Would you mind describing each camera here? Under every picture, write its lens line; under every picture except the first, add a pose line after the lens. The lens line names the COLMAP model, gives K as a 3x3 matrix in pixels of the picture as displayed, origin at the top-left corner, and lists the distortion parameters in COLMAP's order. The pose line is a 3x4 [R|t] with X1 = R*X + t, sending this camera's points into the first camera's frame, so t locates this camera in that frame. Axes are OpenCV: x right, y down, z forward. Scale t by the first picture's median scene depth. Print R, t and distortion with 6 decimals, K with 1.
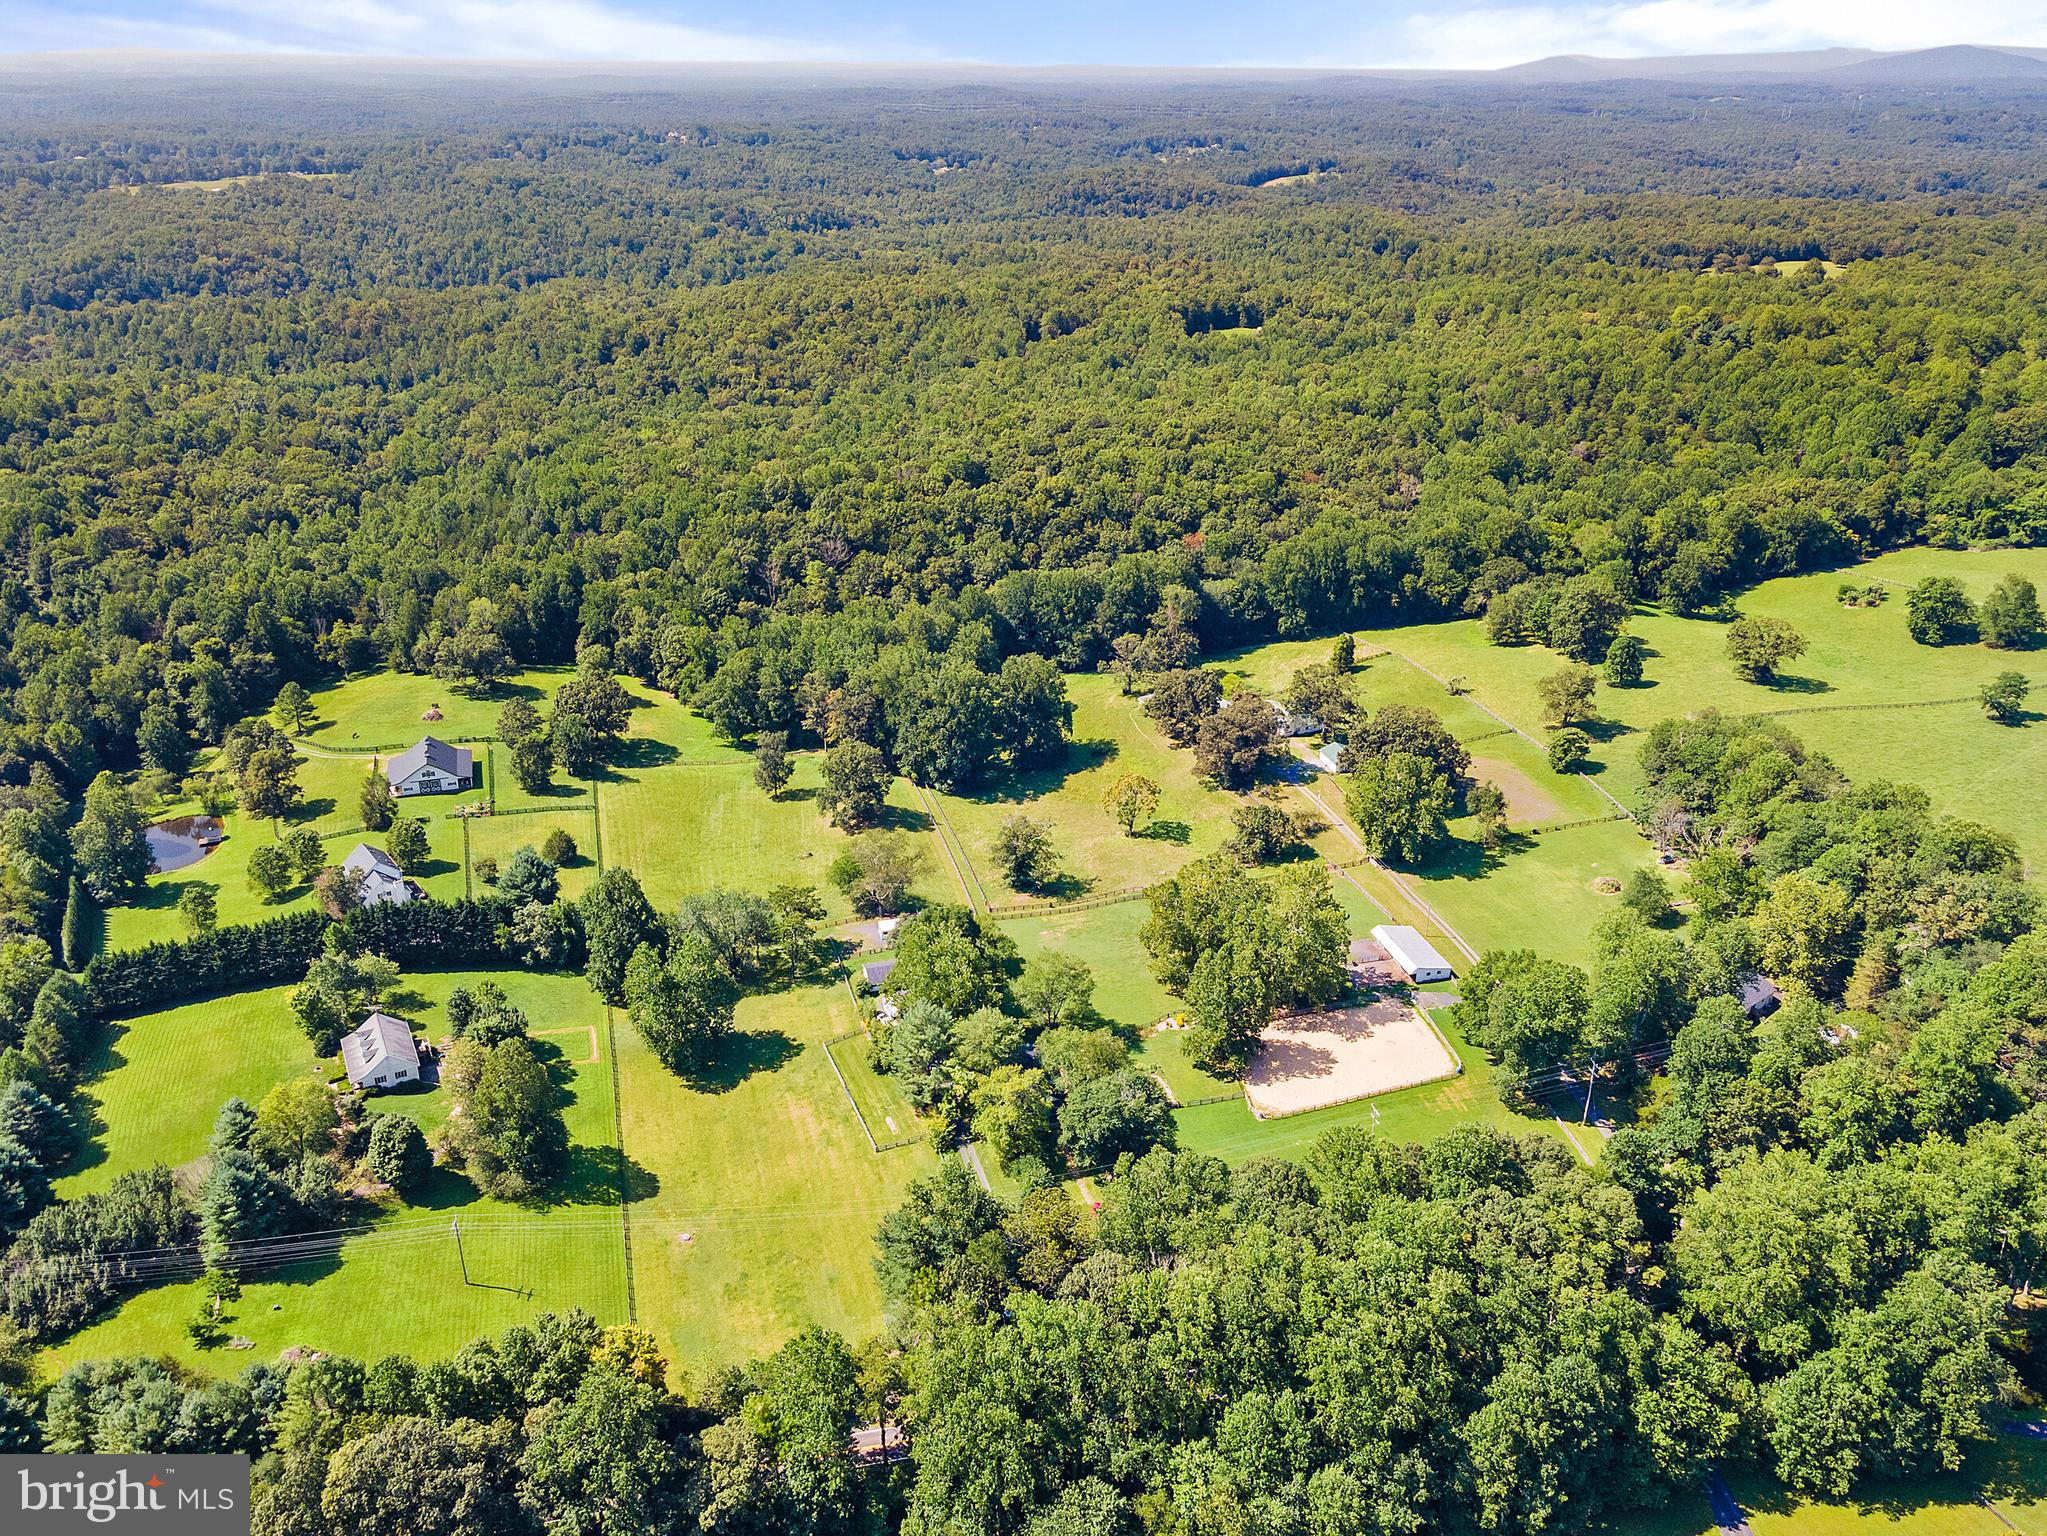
lens RADIAL K [[1548.3, 0, 1012.9], [0, 1548.3, 729.8], [0, 0, 1]] dist [0.016610, 0.051382]
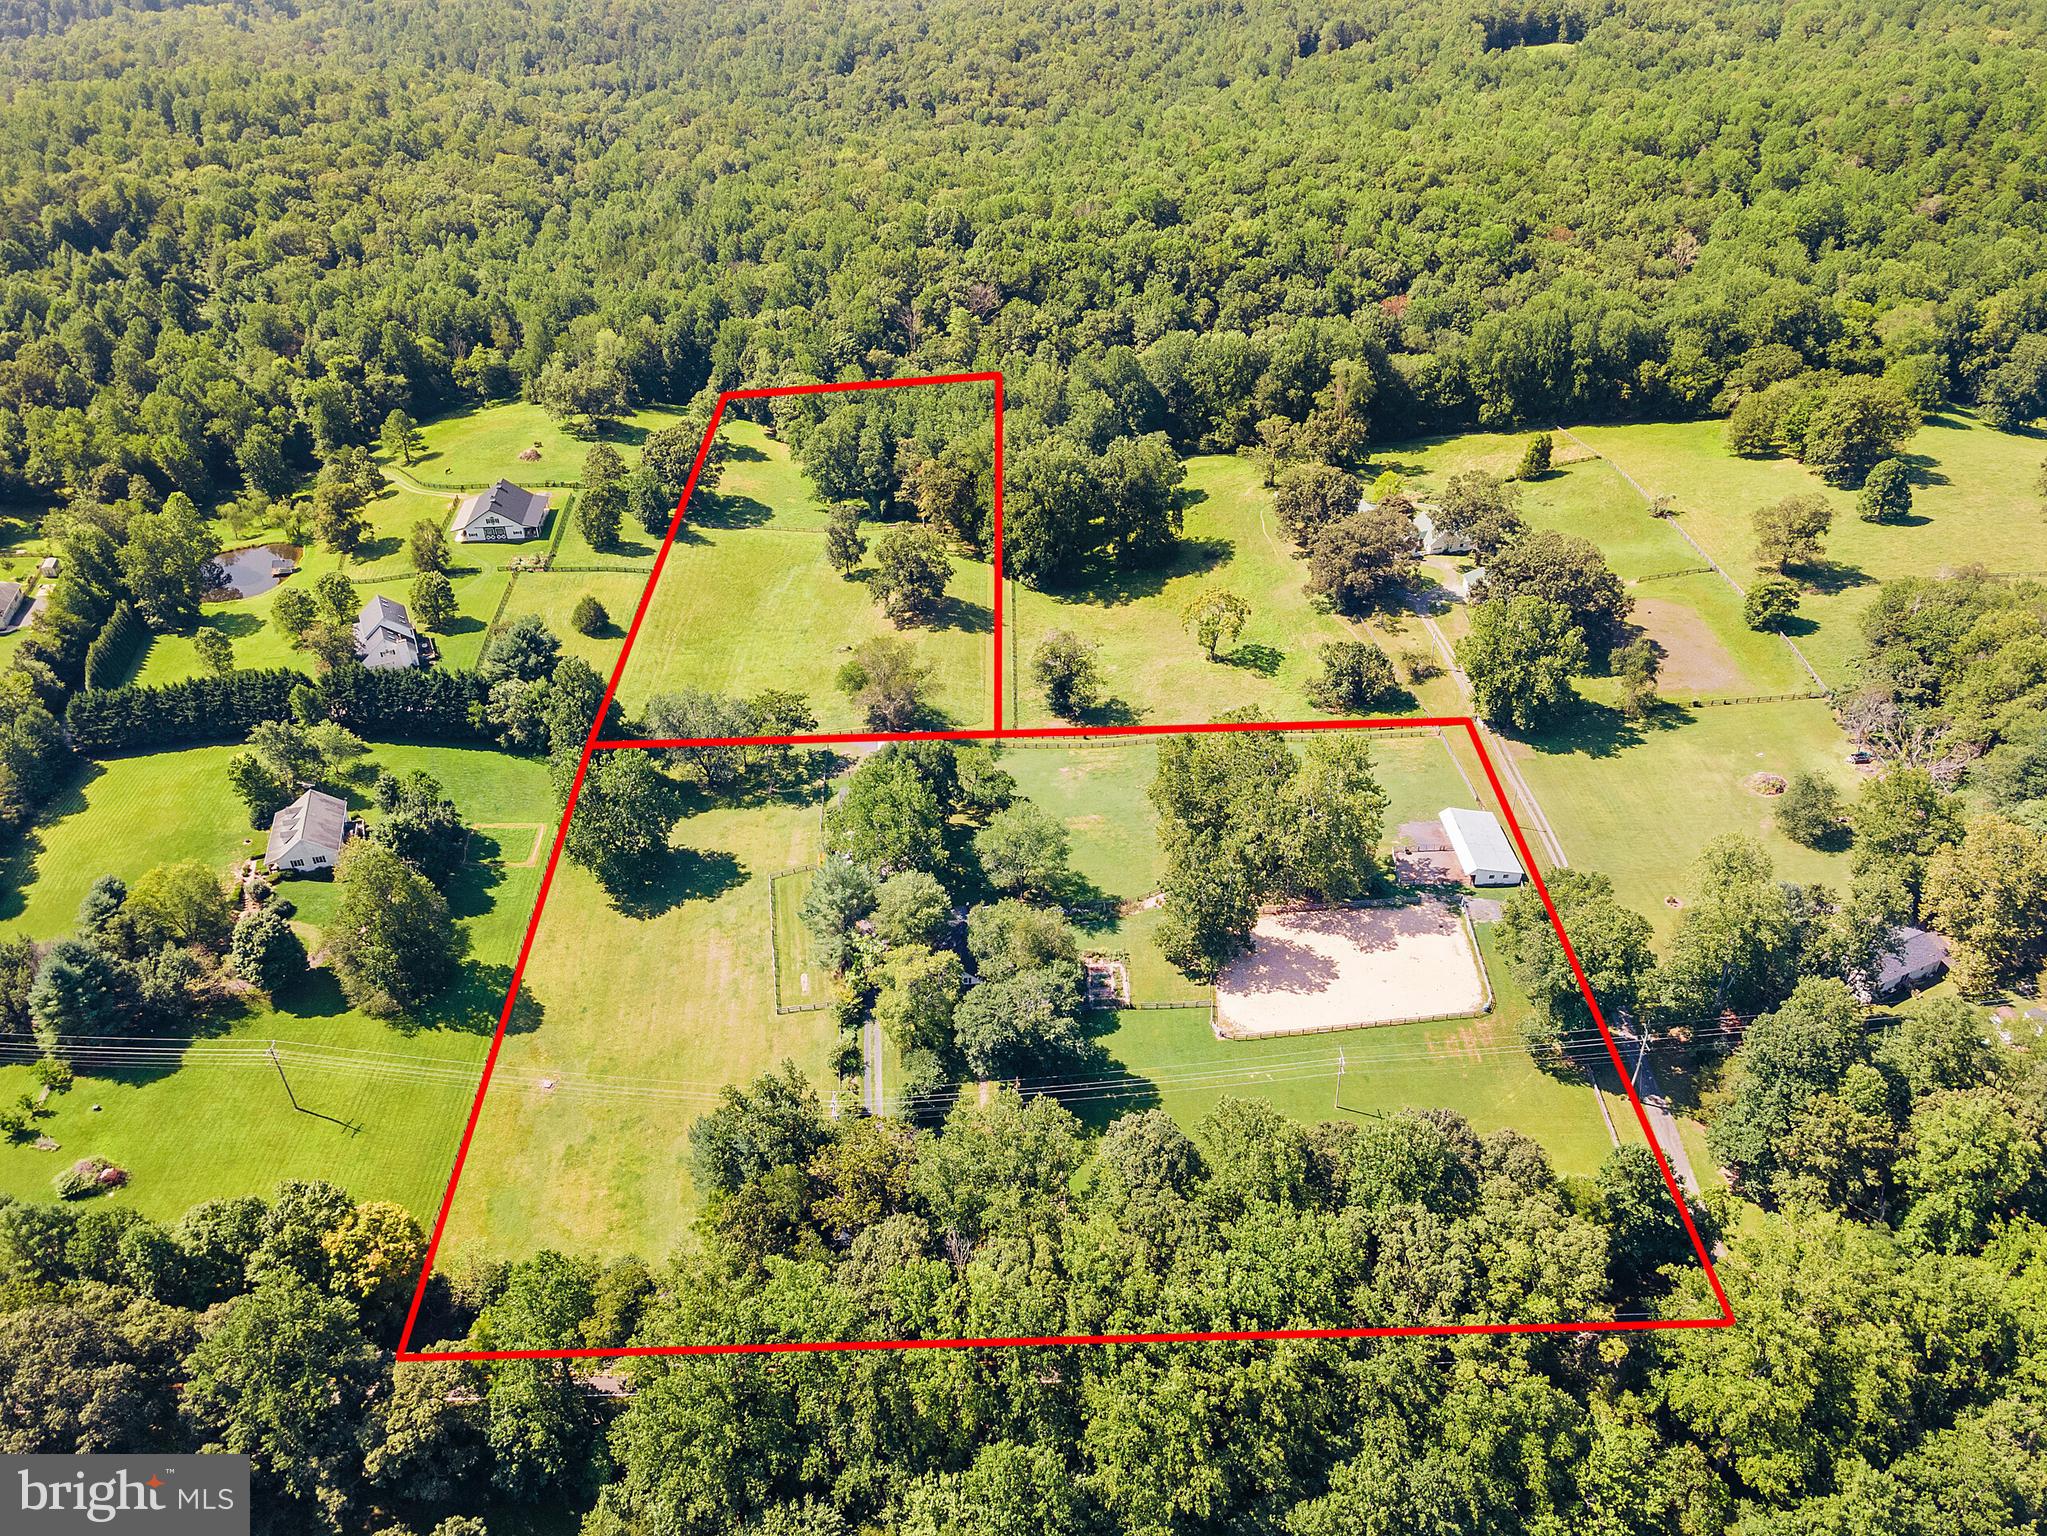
lens RADIAL K [[1498.4, 0, 1026.9], [0, 1498.4, 741.5], [0, 0, 1]] dist [0.028217, 0.034894]
pose [[0.977753, 0.105491, -0.181305, 0.126656], [-0.071583, 0.980256, 0.184319, -0.032752], [0.197169, -0.167240, 0.966000, 0.149341]]
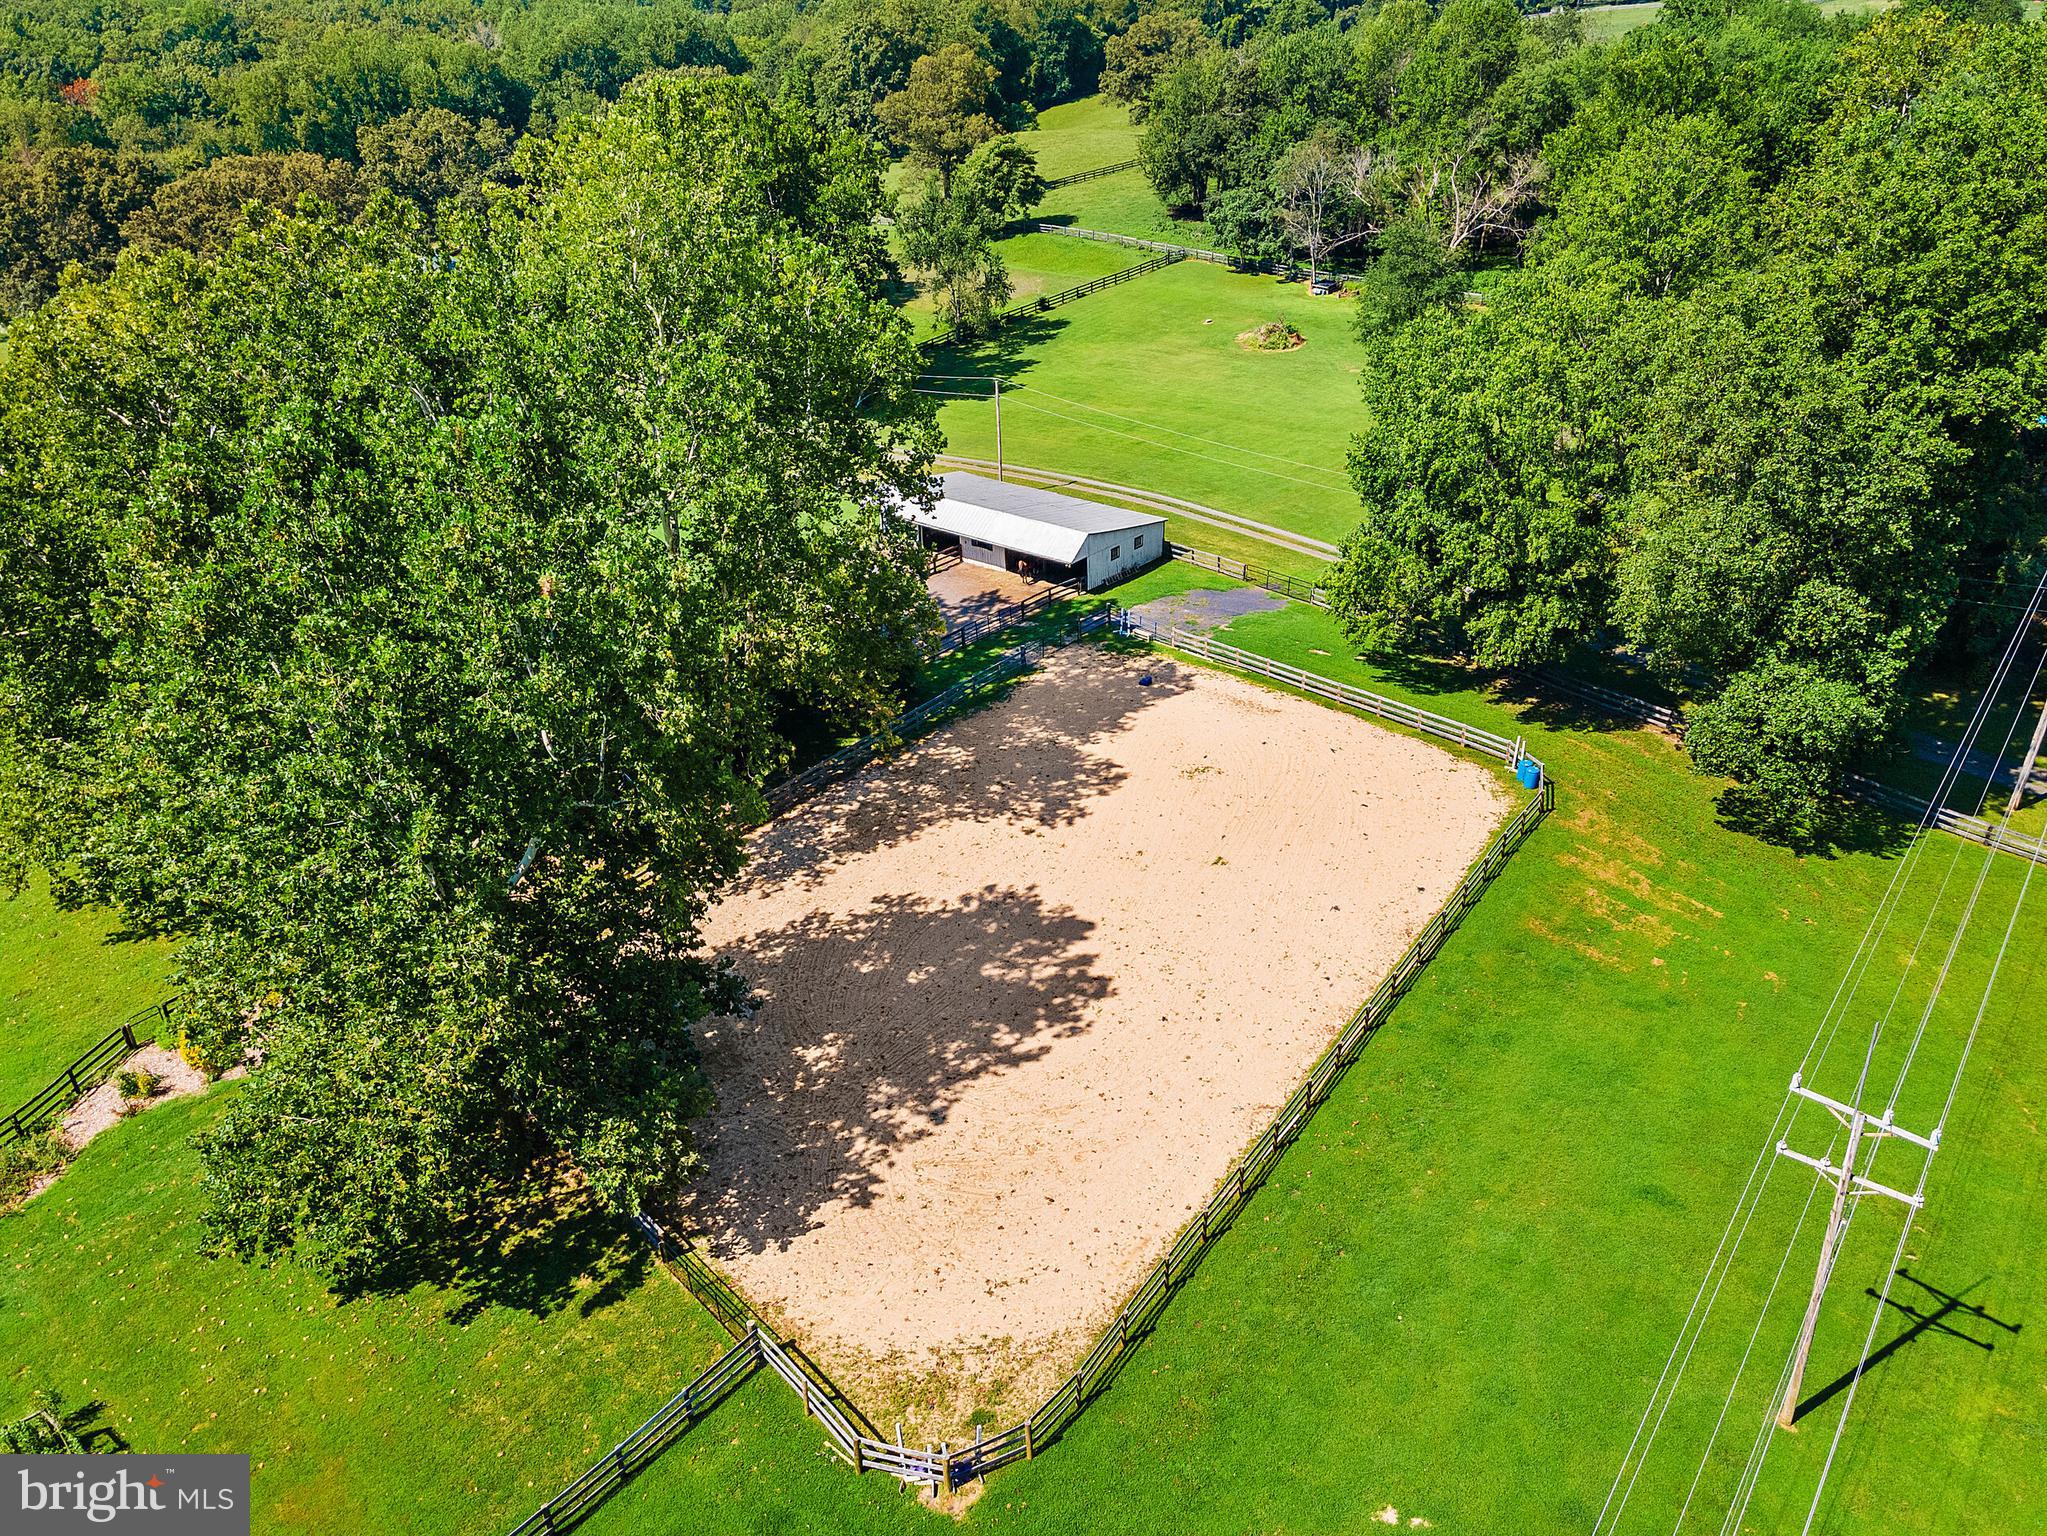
lens RADIAL K [[1498.4, 0, 1026.9], [0, 1498.4, 741.5], [0, 0, 1]] dist [0.028217, 0.034894]
pose [[0.811979, -0.287873, 0.507759, 0.078993], [0.261257, 0.957158, 0.124872, 0.117450], [-0.521953, 0.031262, 0.852401, 0.596122]]
